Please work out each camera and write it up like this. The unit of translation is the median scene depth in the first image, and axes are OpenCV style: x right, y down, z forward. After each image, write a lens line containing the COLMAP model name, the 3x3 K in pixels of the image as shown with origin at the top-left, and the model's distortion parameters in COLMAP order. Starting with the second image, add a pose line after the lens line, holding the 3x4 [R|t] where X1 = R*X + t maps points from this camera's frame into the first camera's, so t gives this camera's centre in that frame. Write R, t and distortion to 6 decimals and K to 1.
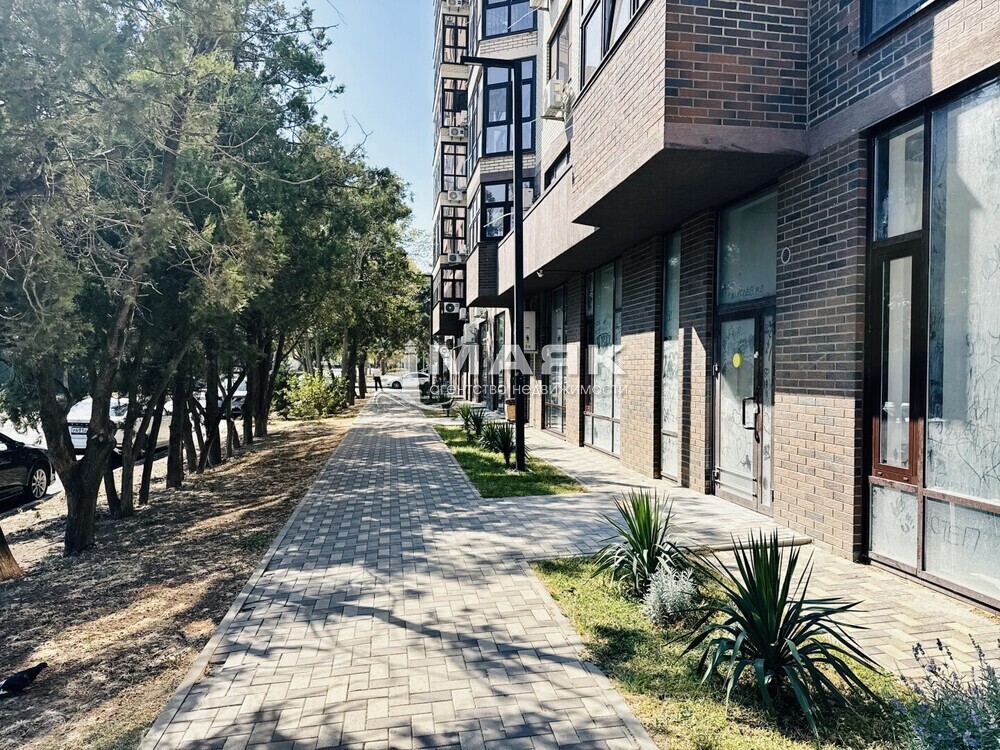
lens RADIAL K [[696.8, 0, 505.2], [0, 696.8, 372.3], [0, 0, 1]] dist [0.141136, -0.223445]
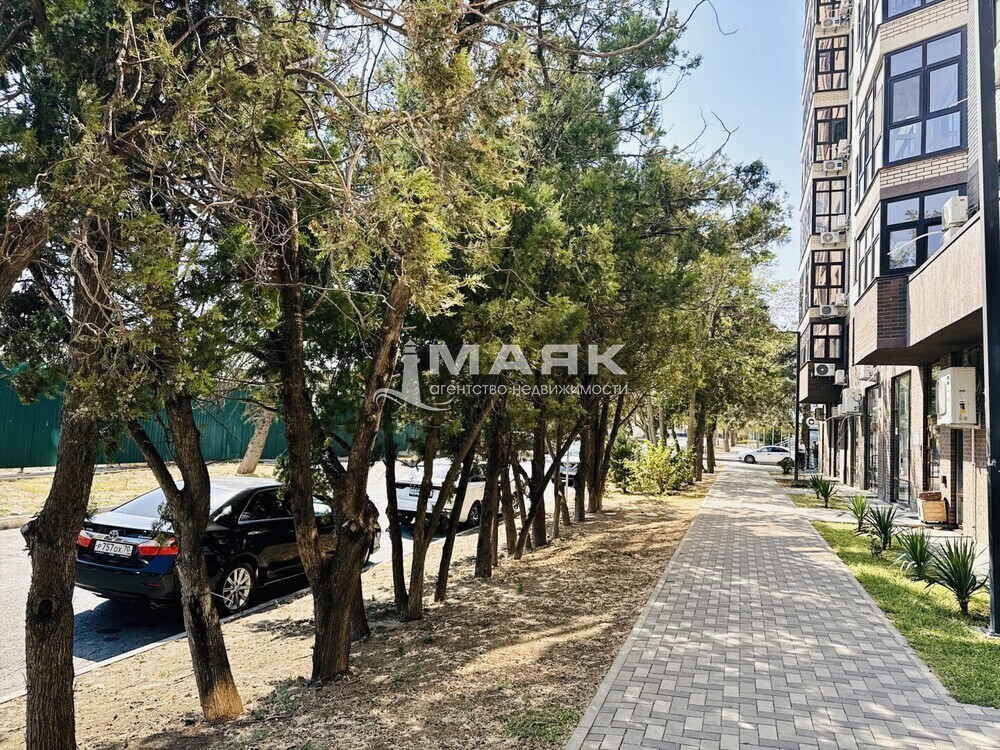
lens RADIAL K [[696.8, 0, 505.2], [0, 696.8, 372.3], [0, 0, 1]] dist [0.141136, -0.223445]
pose [[0.885502, -0.003298, -0.464624, -0.030814], [-0.041585, 0.995399, -0.086319, -0.002415], [0.462771, 0.095757, 0.881291, 0.131225]]
